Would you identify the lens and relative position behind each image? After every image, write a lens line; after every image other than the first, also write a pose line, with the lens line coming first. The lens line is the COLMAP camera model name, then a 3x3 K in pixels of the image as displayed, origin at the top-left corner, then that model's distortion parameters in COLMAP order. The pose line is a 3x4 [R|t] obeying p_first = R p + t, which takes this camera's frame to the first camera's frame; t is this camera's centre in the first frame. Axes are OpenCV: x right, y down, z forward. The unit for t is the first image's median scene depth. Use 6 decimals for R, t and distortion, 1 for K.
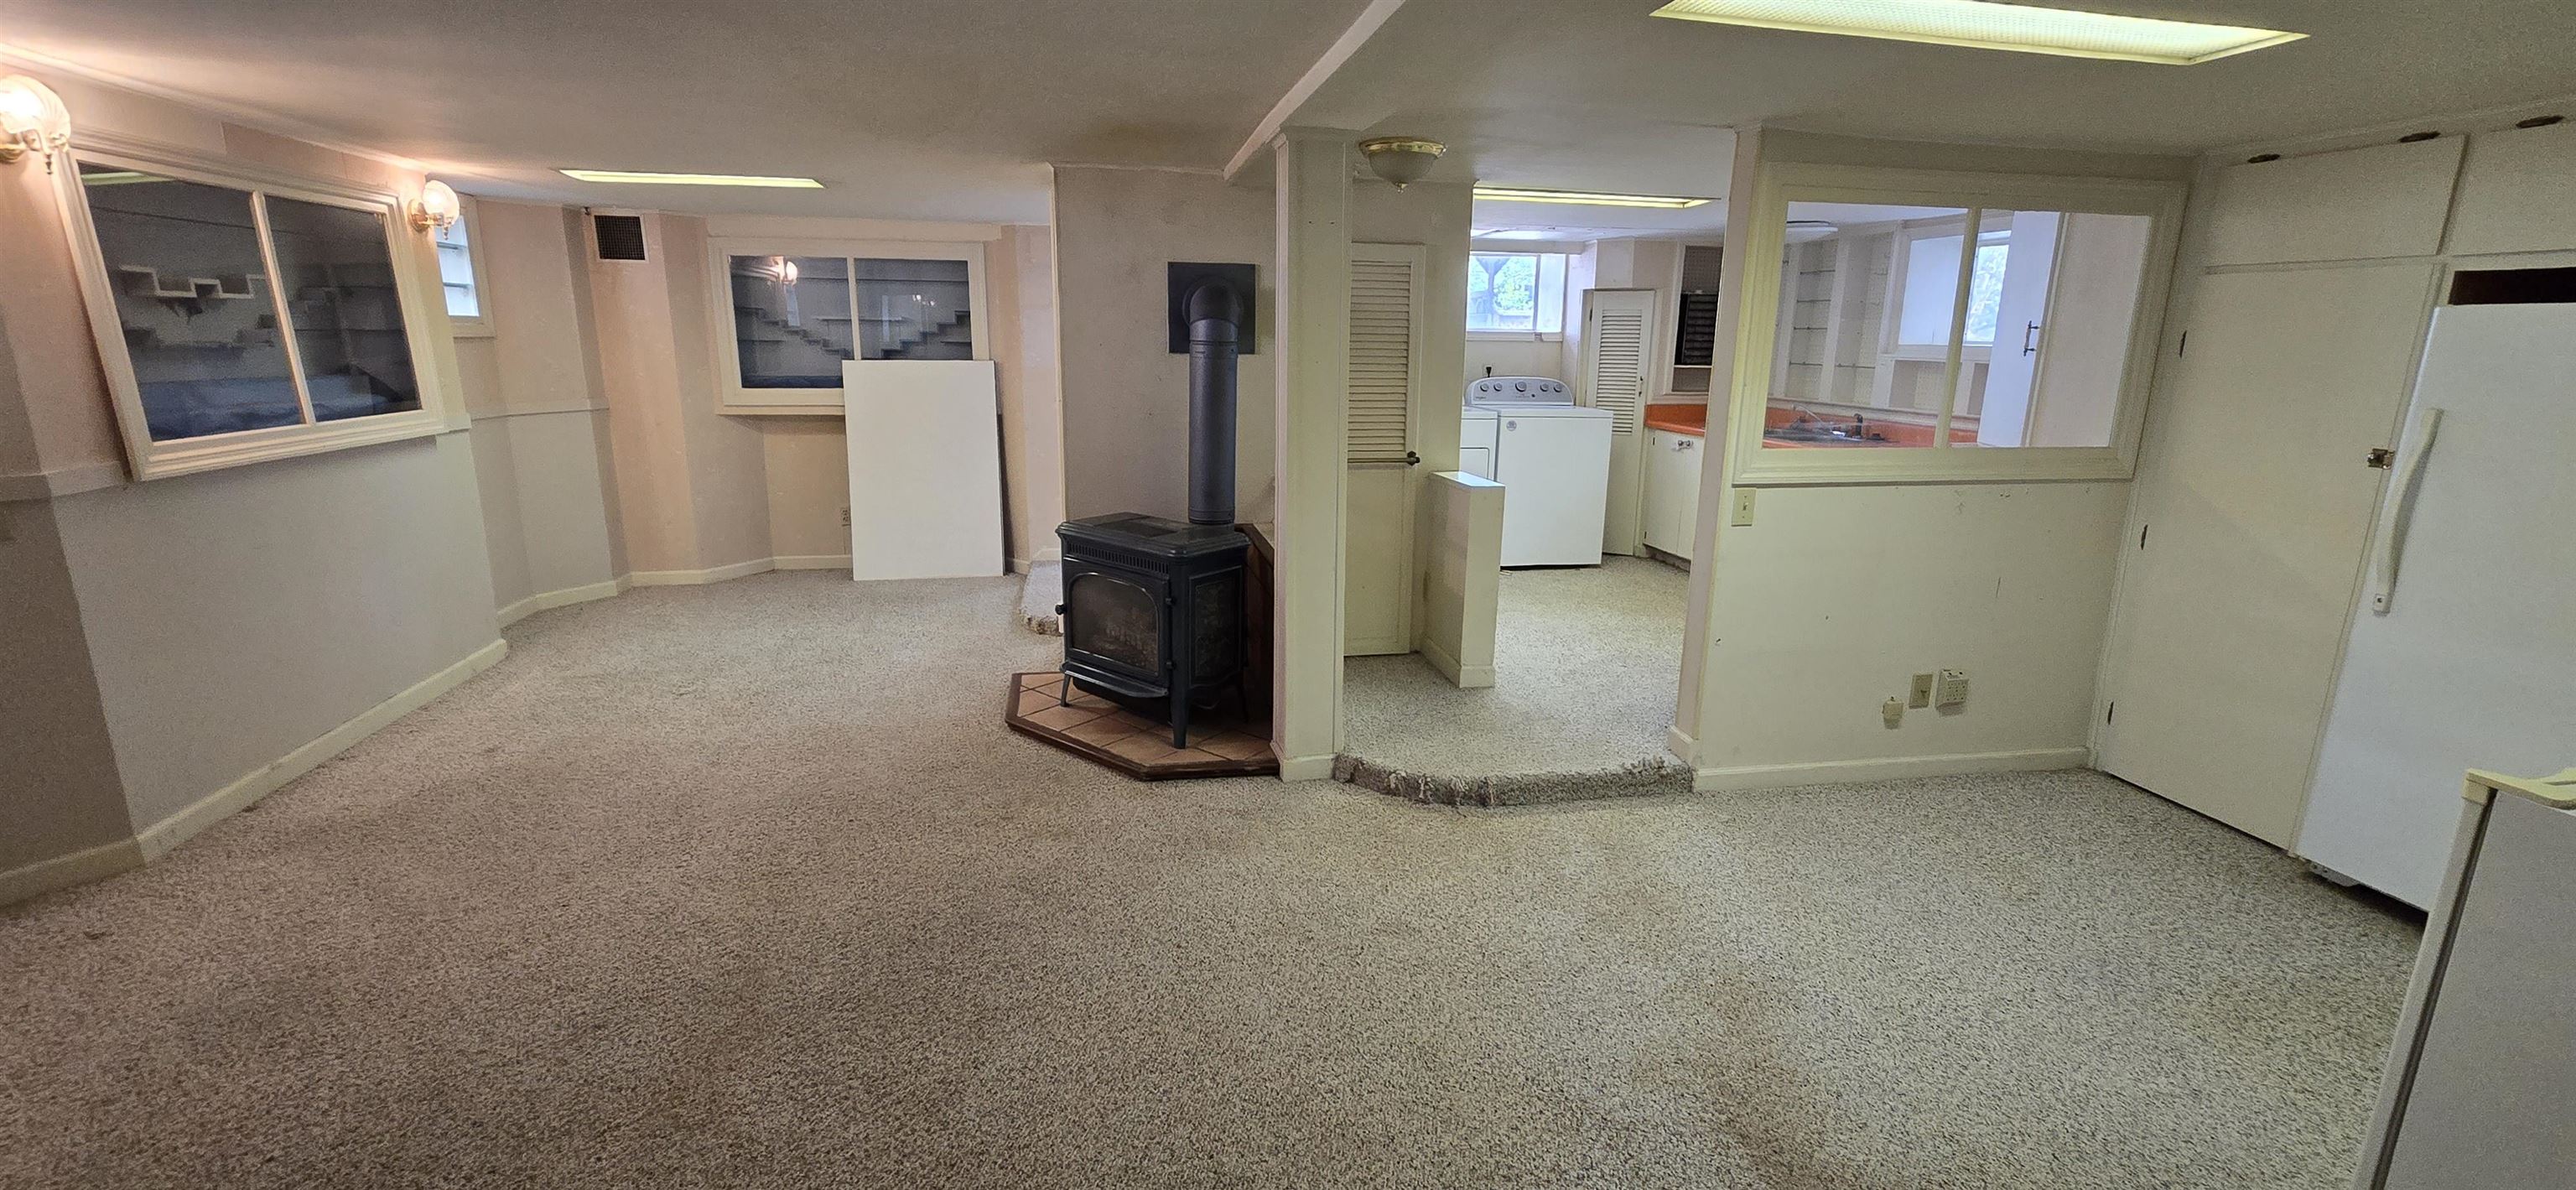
lens RADIAL K [[1040.9, 0, 1286.4], [0, 1040.9, 574.5], [0, 0, 1]] dist [0.003051, 0.000300]
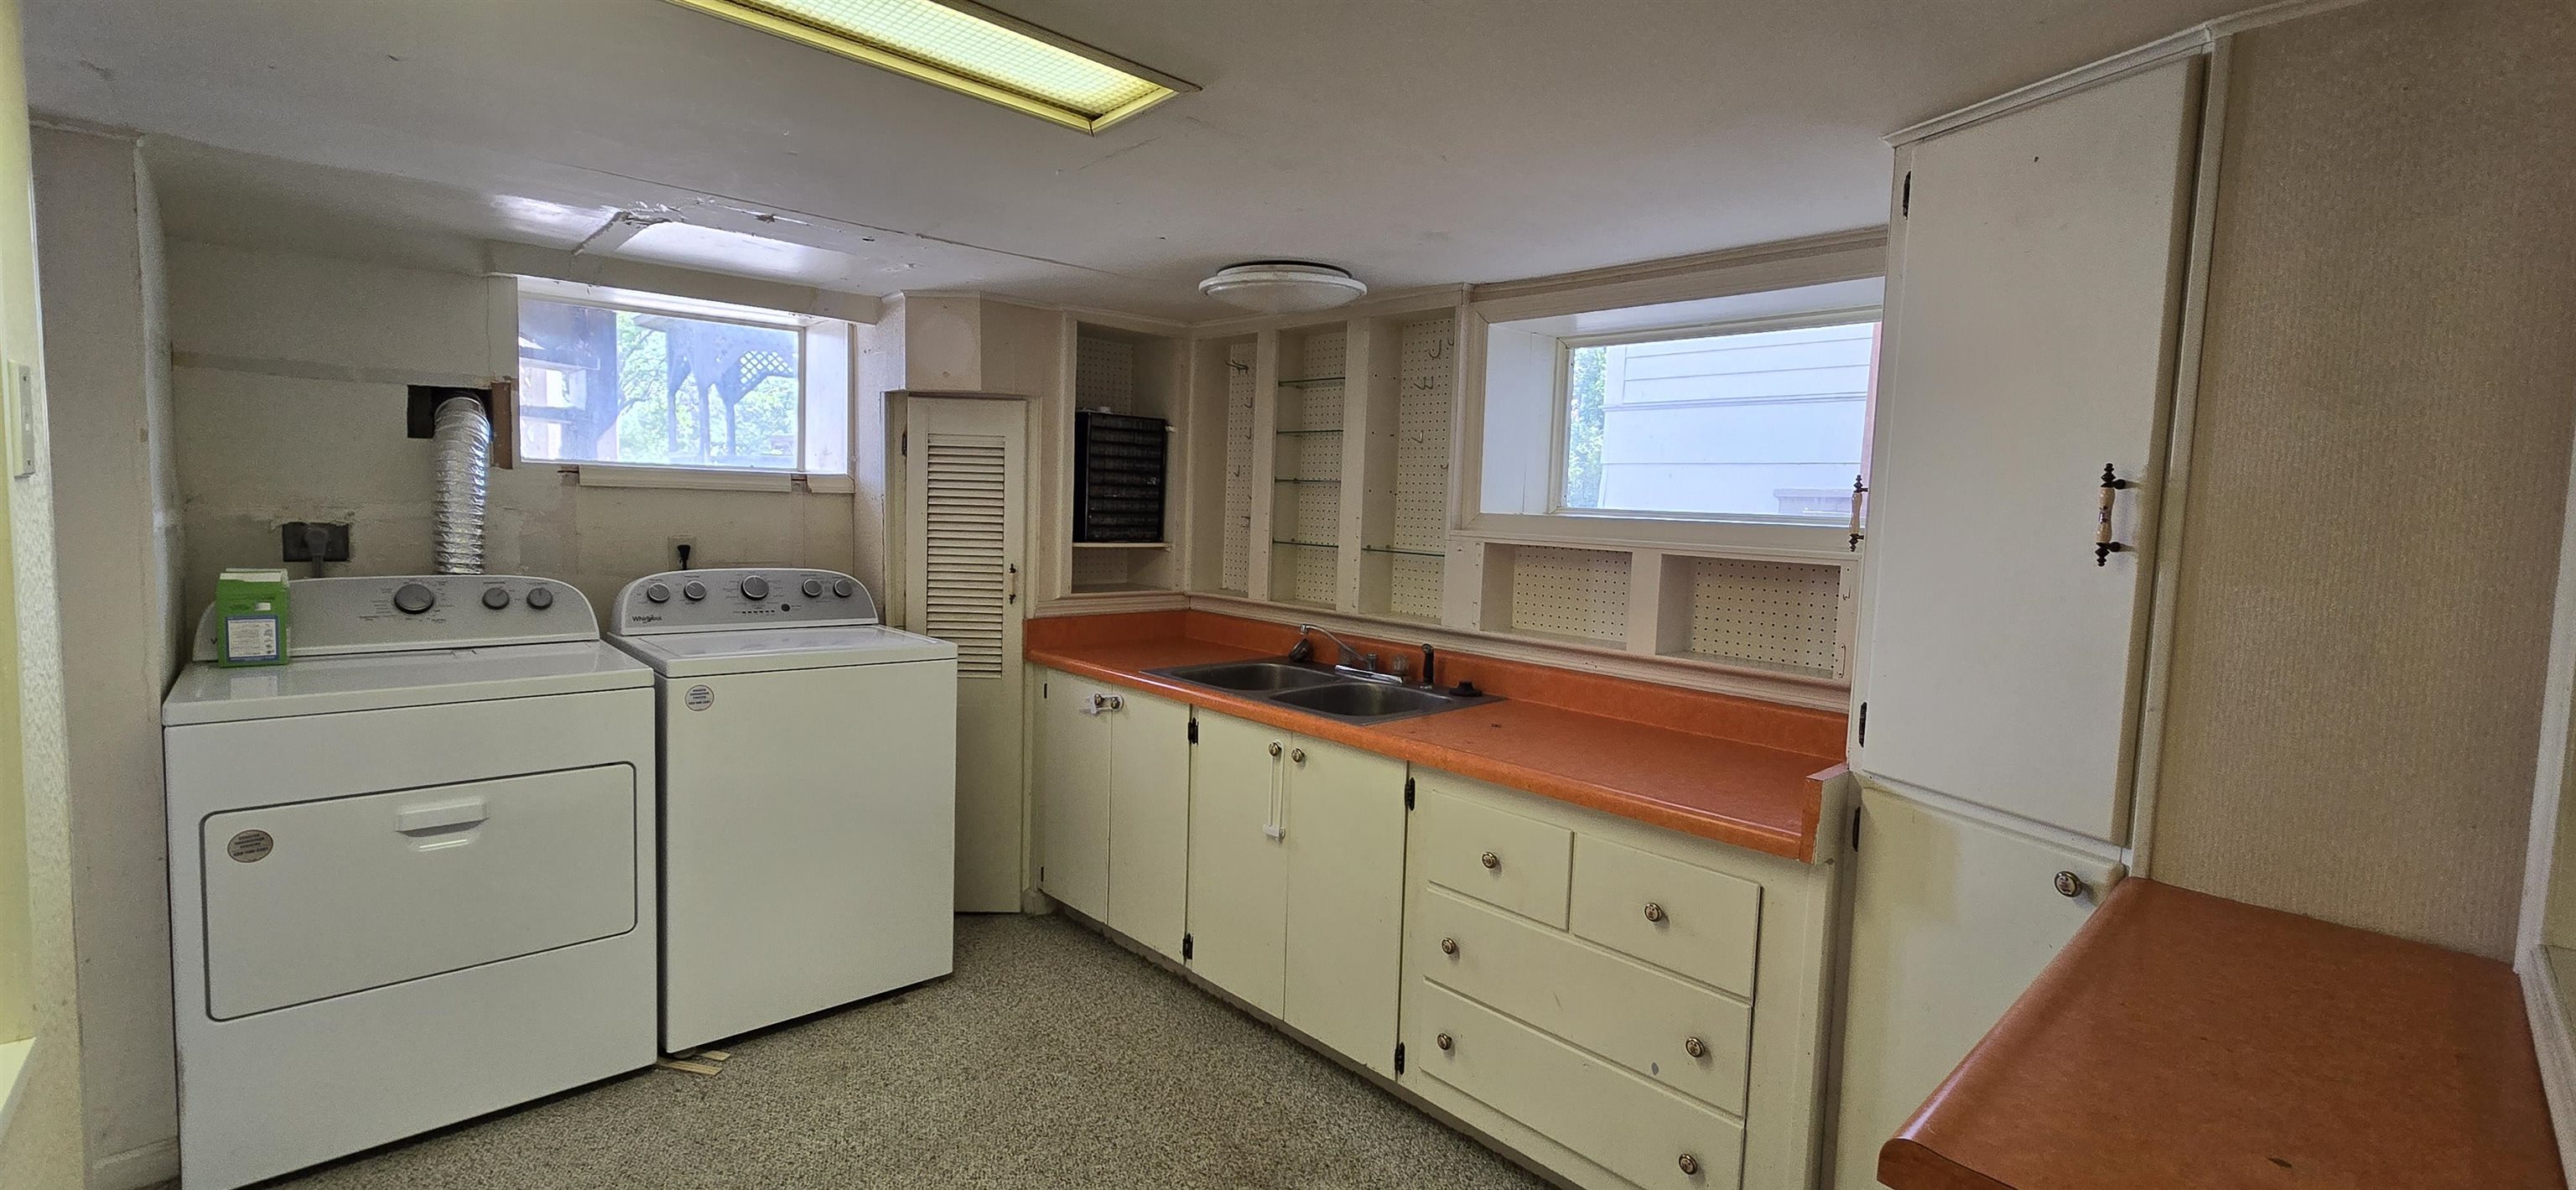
lens RADIAL K [[1040.9, 0, 1286.4], [0, 1040.9, 574.5], [0, 0, 1]] dist [0.003051, 0.000300]
pose [[0.838927, -0.020704, 0.543850, 0.177945], [0.098602, 0.988522, -0.114468, -0.115051], [-0.535238, 0.149655, 0.831339, 0.510402]]
